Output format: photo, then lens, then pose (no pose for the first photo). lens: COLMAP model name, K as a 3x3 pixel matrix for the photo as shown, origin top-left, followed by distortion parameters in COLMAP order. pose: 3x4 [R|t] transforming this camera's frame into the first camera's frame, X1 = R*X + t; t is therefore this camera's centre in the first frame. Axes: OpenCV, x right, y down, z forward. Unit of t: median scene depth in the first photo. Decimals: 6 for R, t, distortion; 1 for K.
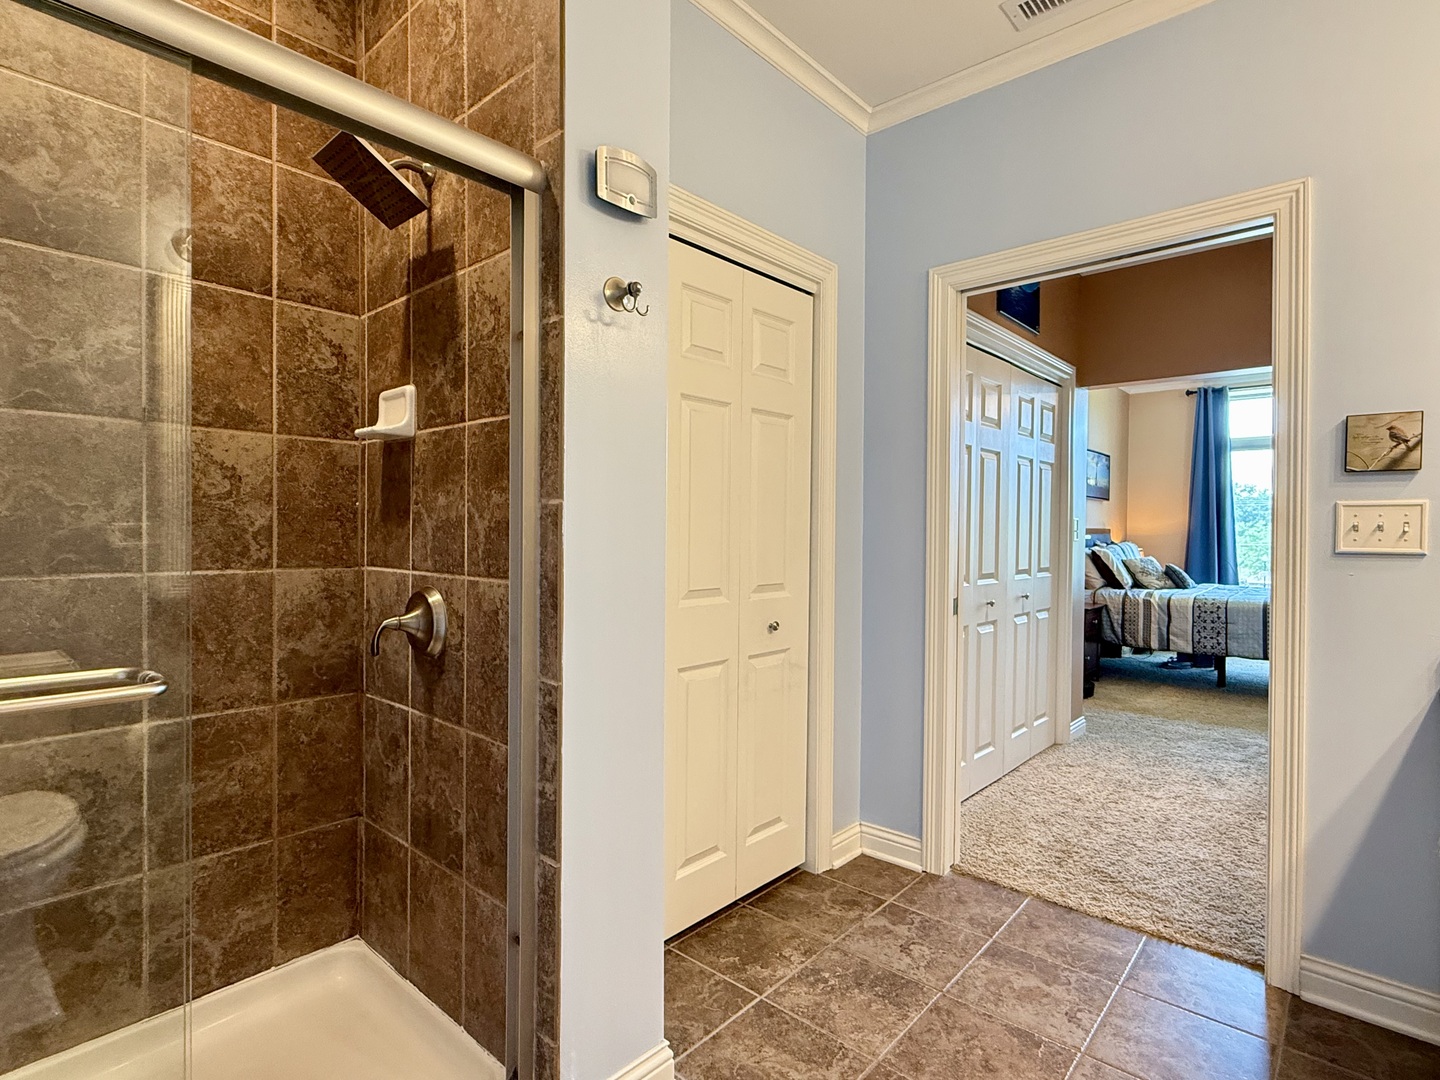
lens RADIAL K [[744.5, 0, 721.4], [0, 744.5, 541.7], [0, 0, 1]] dist [-0.011293, 0.000399]
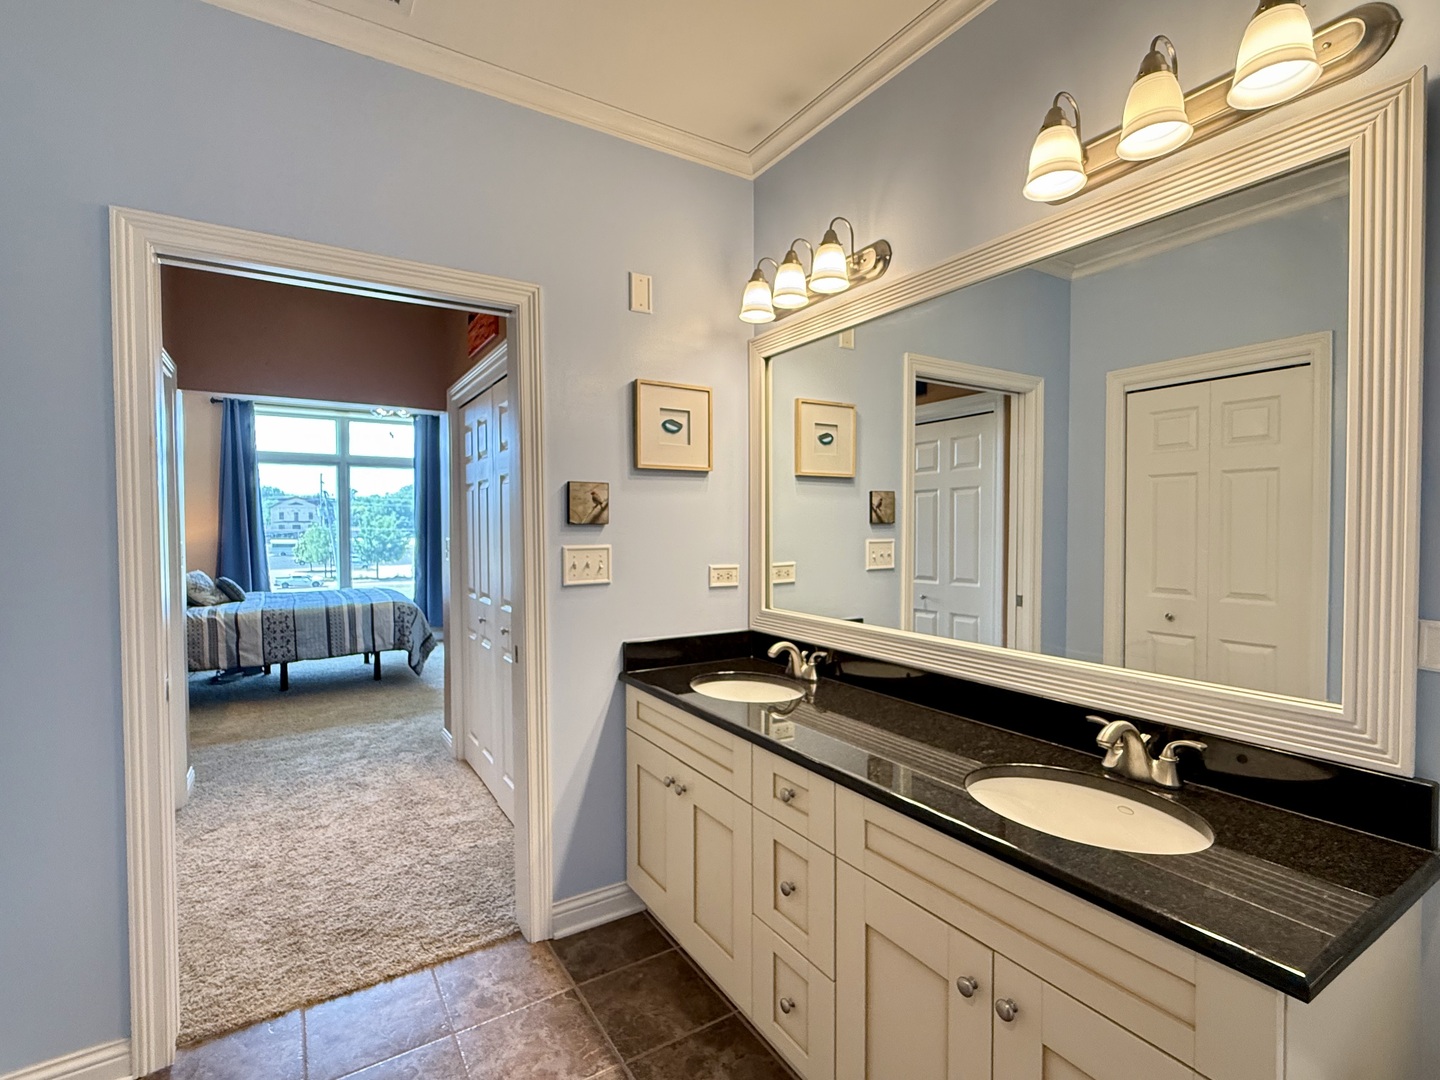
lens RADIAL K [[660.0, 0, 721.2], [0, 660.0, 542.0], [0, 0, 1]] dist [-0.000936, -0.000346]
pose [[0.251430, -0.020062, 0.967668, -0.138337], [0.010680, 0.999782, 0.017953, -0.048811], [-0.967817, 0.005820, 0.251589, 0.269078]]
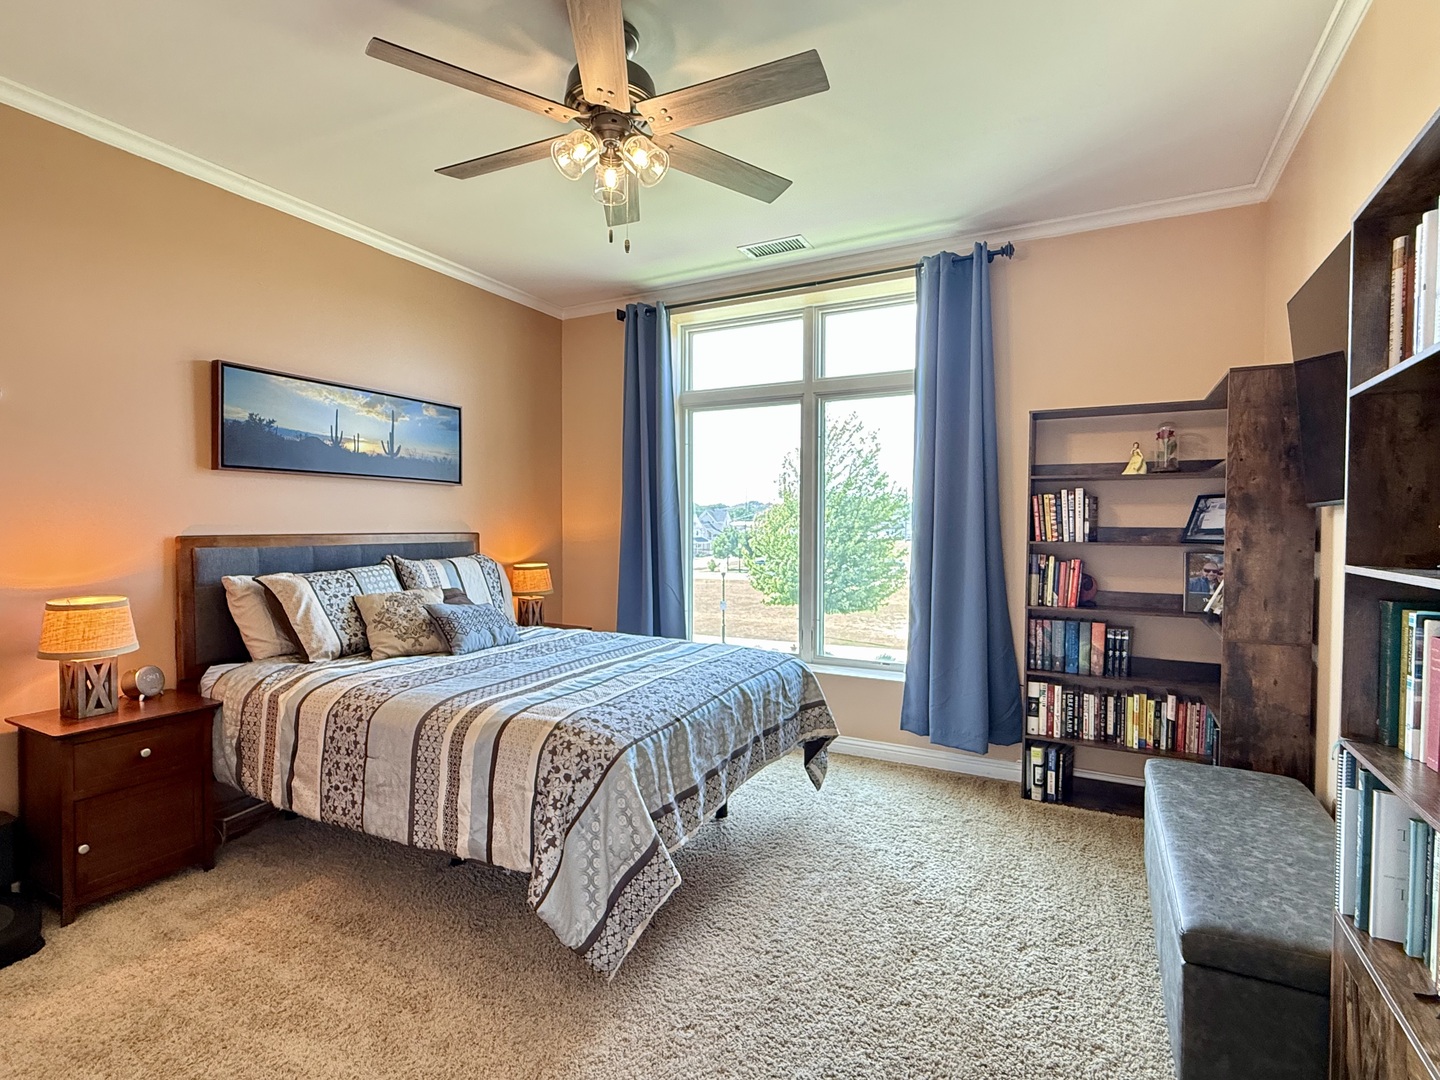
lens RADIAL K [[714.8, 0, 720.0], [0, 714.8, 540.0], [0, 0, 1]] dist [-0.002185, -0.000322]
pose [[0.963787, 0.002510, 0.266662, 1.270719], [-0.005527, 0.999929, 0.010562, -0.041397], [-0.266616, -0.011653, 0.963732, 0.884119]]
